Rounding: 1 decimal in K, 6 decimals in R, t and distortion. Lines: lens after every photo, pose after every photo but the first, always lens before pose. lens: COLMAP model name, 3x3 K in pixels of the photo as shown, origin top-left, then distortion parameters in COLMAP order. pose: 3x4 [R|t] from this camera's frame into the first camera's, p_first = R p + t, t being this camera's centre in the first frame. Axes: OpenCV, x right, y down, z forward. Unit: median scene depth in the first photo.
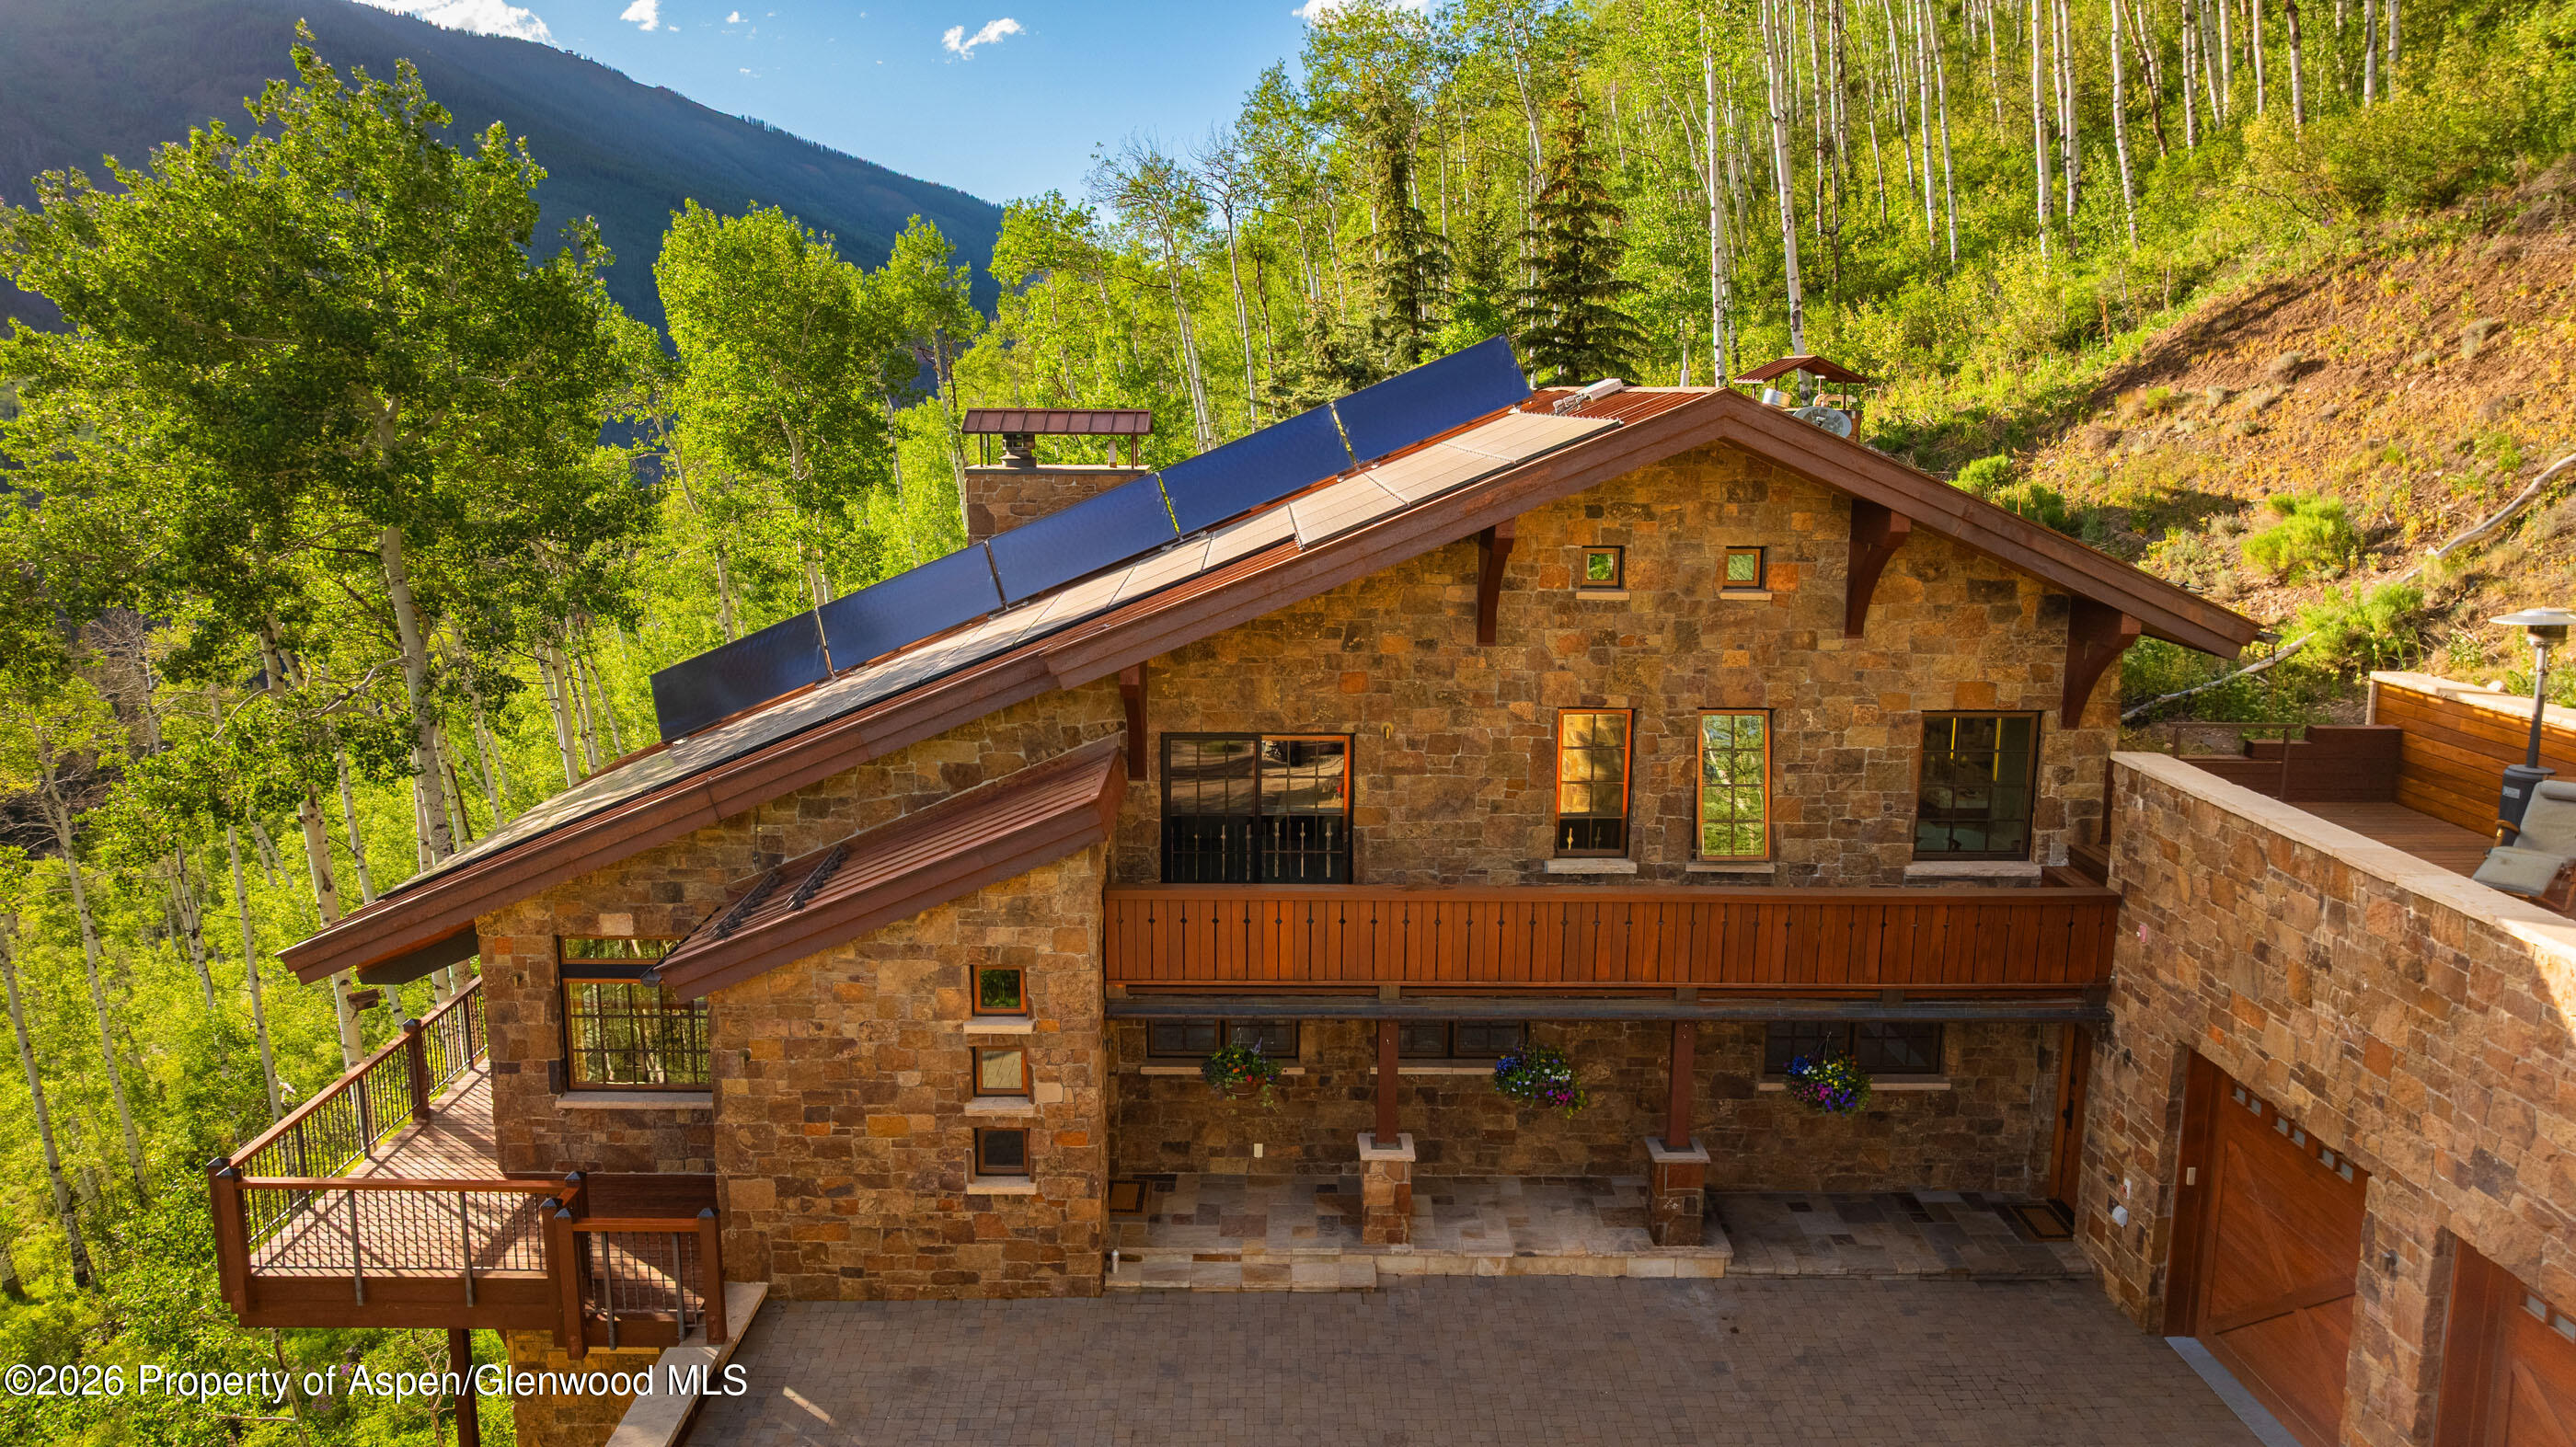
lens RADIAL K [[1818.3, 0, 1280.9], [0, 1818.3, 723.7], [0, 0, 1]] dist [-0.024240, 0.010406]
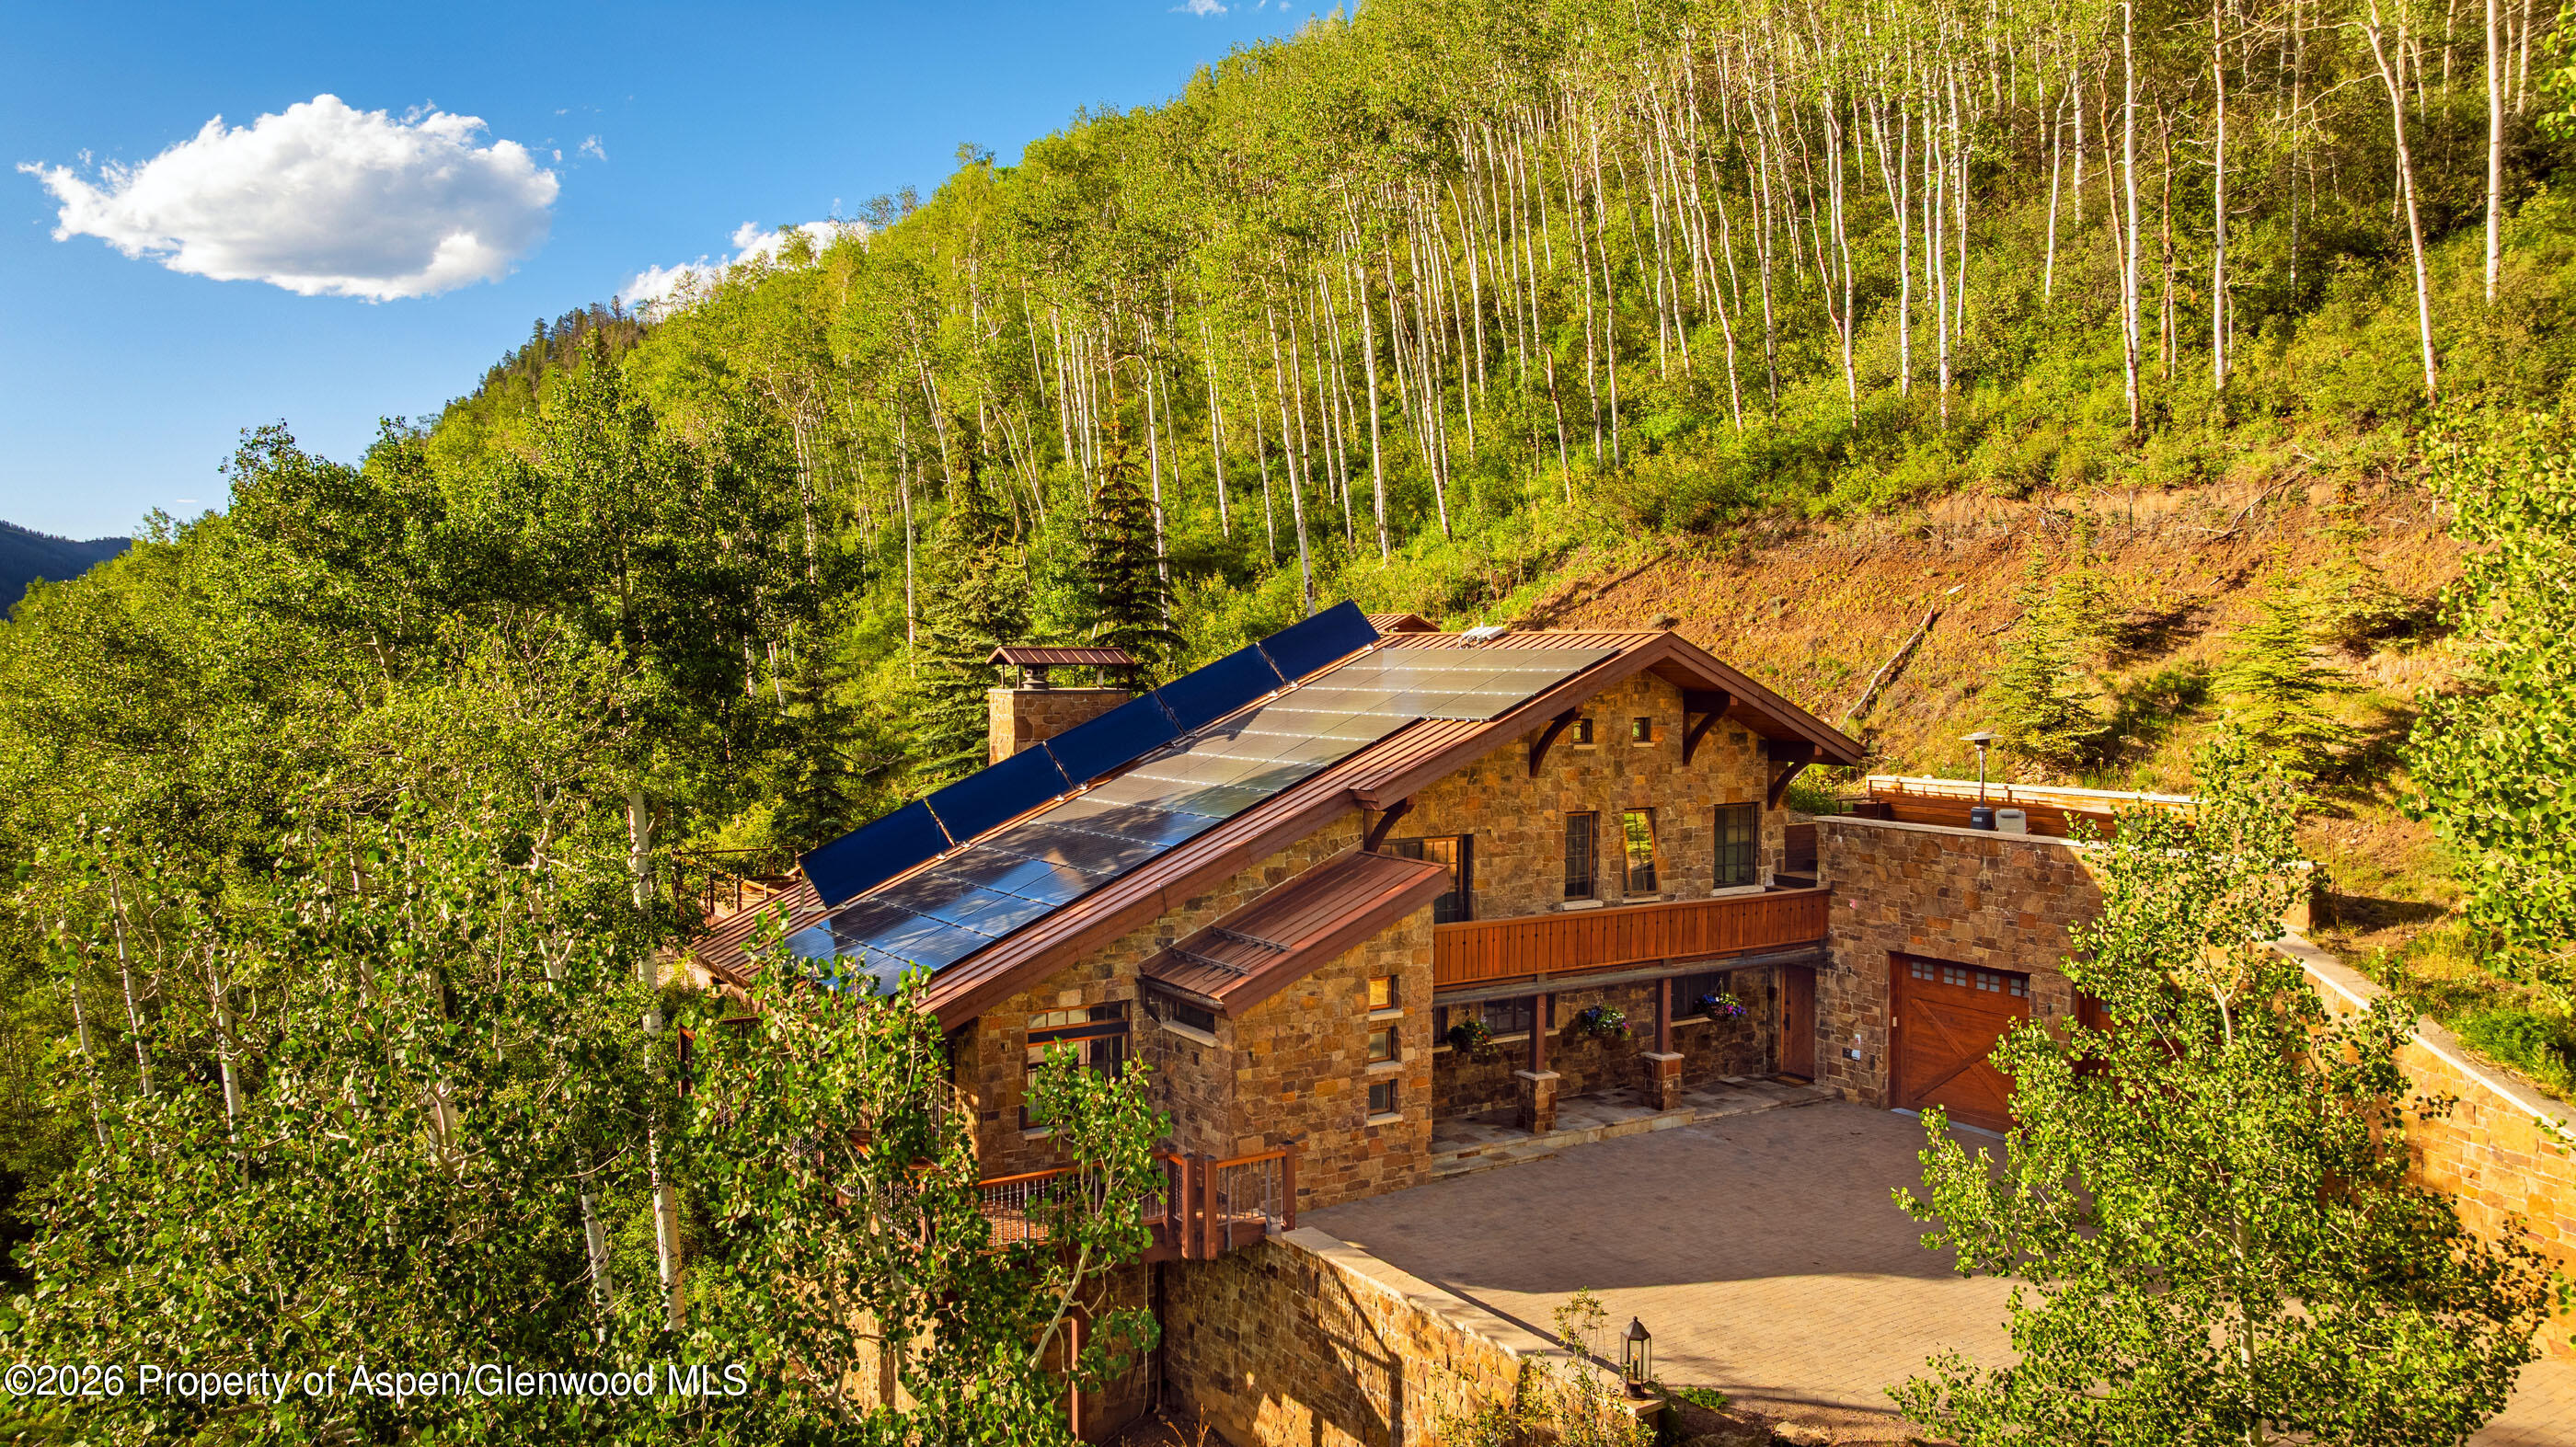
lens RADIAL K [[1808.2, 0, 1279.8], [0, 1808.2, 723.3], [0, 0, 1]] dist [-0.009310, -0.008499]
pose [[0.844579, -0.023157, 0.534930, -1.007509], [0.097245, 0.989083, -0.110720, 0.071897], [-0.526526, 0.145531, 0.837611, -0.317992]]
